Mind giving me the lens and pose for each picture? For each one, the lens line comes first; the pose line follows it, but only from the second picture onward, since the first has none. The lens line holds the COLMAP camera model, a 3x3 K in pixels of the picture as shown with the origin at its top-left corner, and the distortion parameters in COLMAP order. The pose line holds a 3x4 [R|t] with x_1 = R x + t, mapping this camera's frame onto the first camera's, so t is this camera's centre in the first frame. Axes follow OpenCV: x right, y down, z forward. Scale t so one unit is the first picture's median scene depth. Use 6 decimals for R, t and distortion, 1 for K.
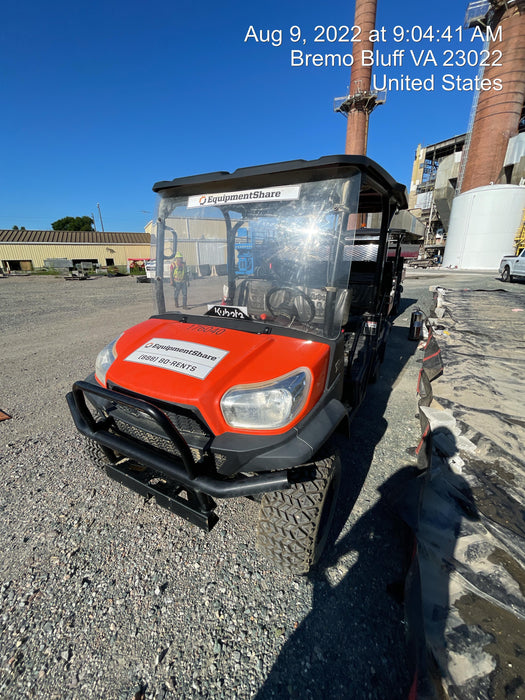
lens RADIAL K [[282.1, 0, 264.0], [0, 282.1, 349.1], [0, 0, 1]] dist [-0.001587, -0.000332]
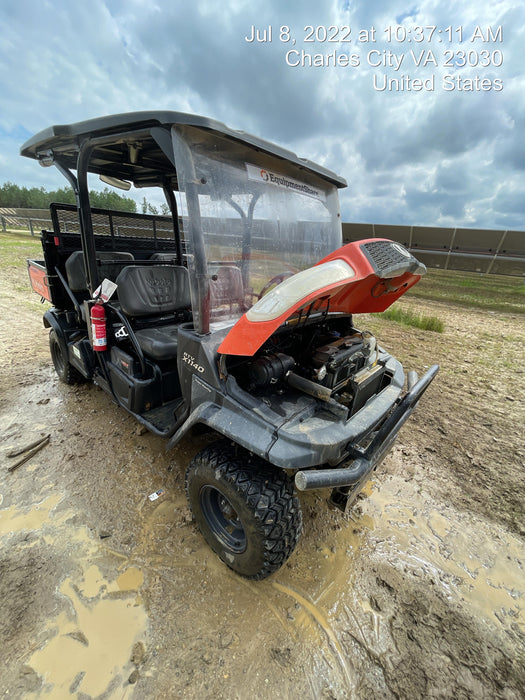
lens RADIAL K [[282.1, 0, 264.0], [0, 282.1, 349.1], [0, 0, 1]] dist [-0.001587, -0.000332]
pose [[0.229114, -0.343678, 0.910709, -1.124247], [0.234184, 0.927579, 0.291129, -0.297994], [-0.944809, 0.146572, 0.293006, 0.826839]]
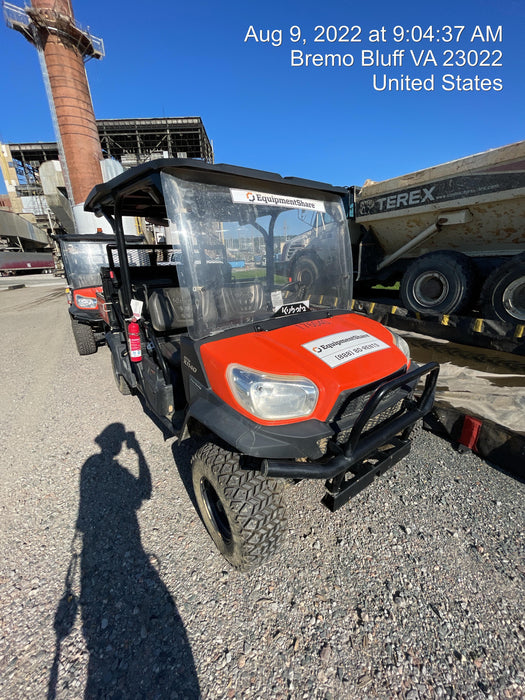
lens RADIAL K [[282.1, 0, 264.0], [0, 282.1, 349.1], [0, 0, 1]] dist [-0.001587, -0.000332]
pose [[0.433081, -0.289525, 0.853590, -1.109778], [0.312472, 0.936507, 0.159112, -0.190965], [-0.845460, 0.197814, 0.496052, 0.593662]]
